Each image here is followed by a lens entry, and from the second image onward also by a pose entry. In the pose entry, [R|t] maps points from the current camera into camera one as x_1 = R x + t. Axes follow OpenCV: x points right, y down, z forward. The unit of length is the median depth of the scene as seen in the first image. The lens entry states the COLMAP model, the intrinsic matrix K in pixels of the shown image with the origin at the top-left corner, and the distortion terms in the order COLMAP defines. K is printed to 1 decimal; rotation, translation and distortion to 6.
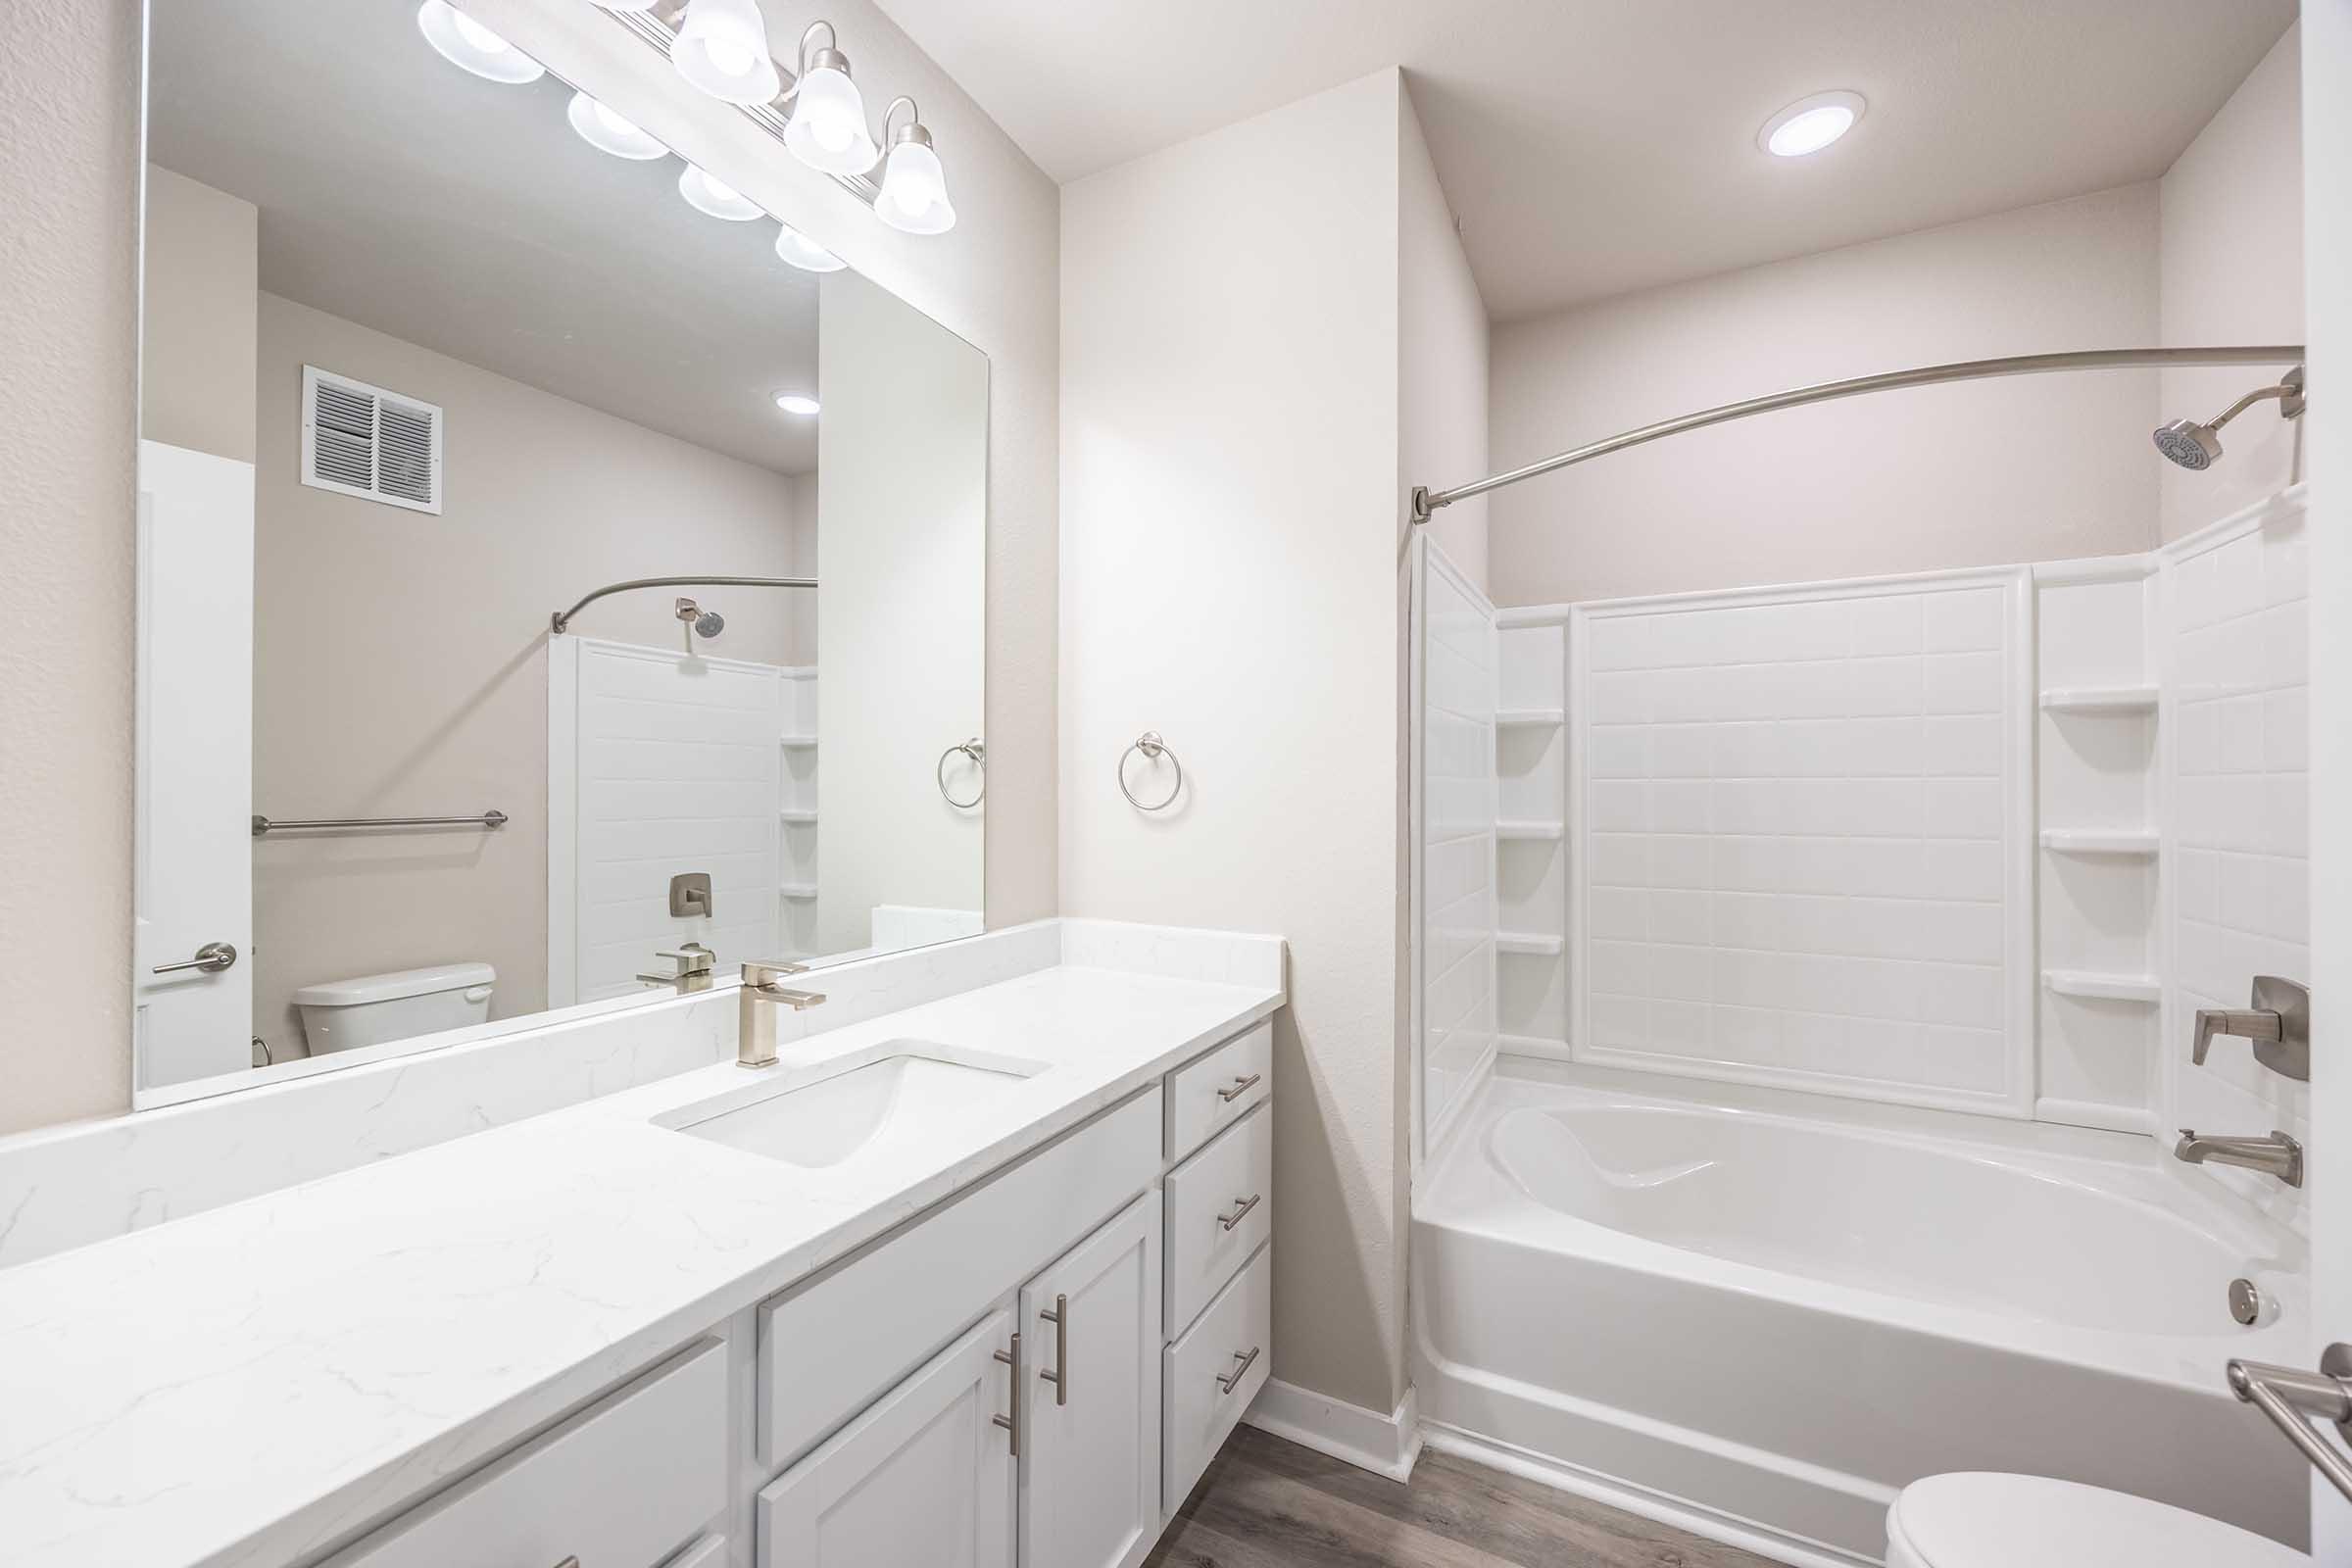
lens RADIAL K [[908.4, 0, 1175.7], [0, 908.4, 792.6], [0, 0, 1]] dist [0.011926, -0.000243]
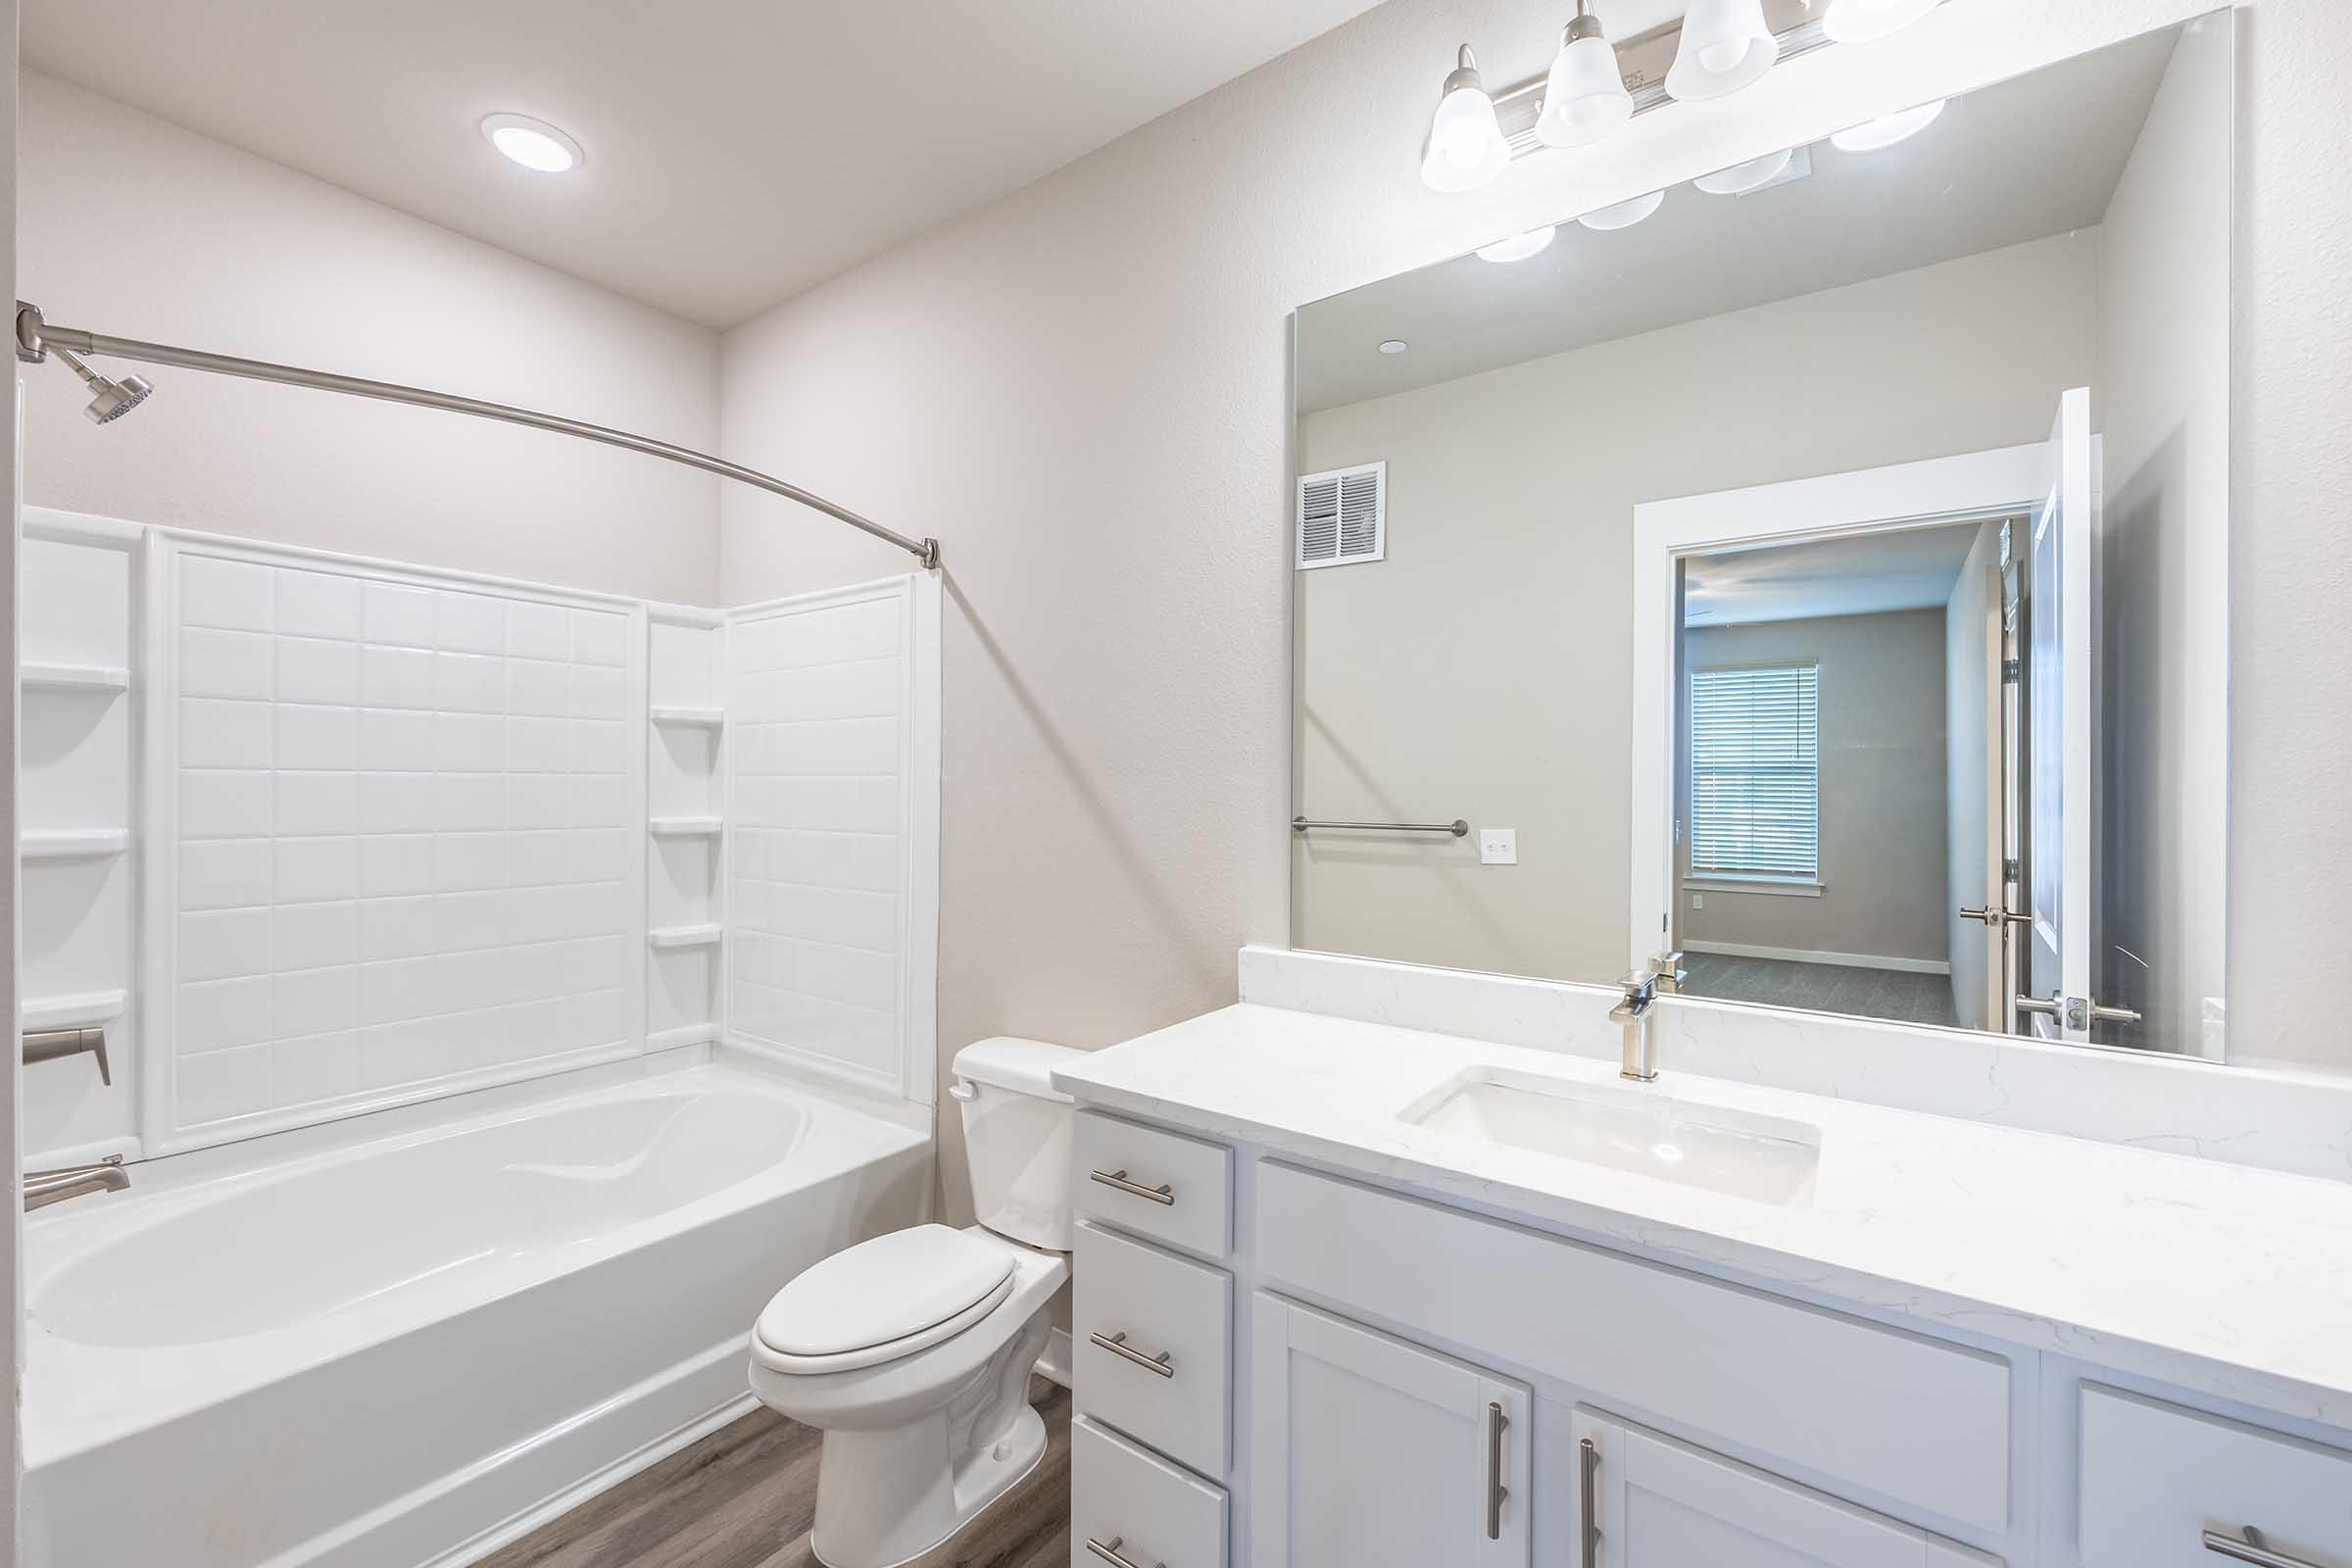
lens RADIAL K [[962.6, 0, 1174.6], [0, 962.6, 781.0], [0, 0, 1]] dist [-0.002586, -0.001984]
pose [[0.154323, 0.003105, 0.988016, -0.253676], [-0.005493, 0.999982, -0.002285, -0.010268], [-0.988005, -0.005075, 0.154338, 0.113800]]
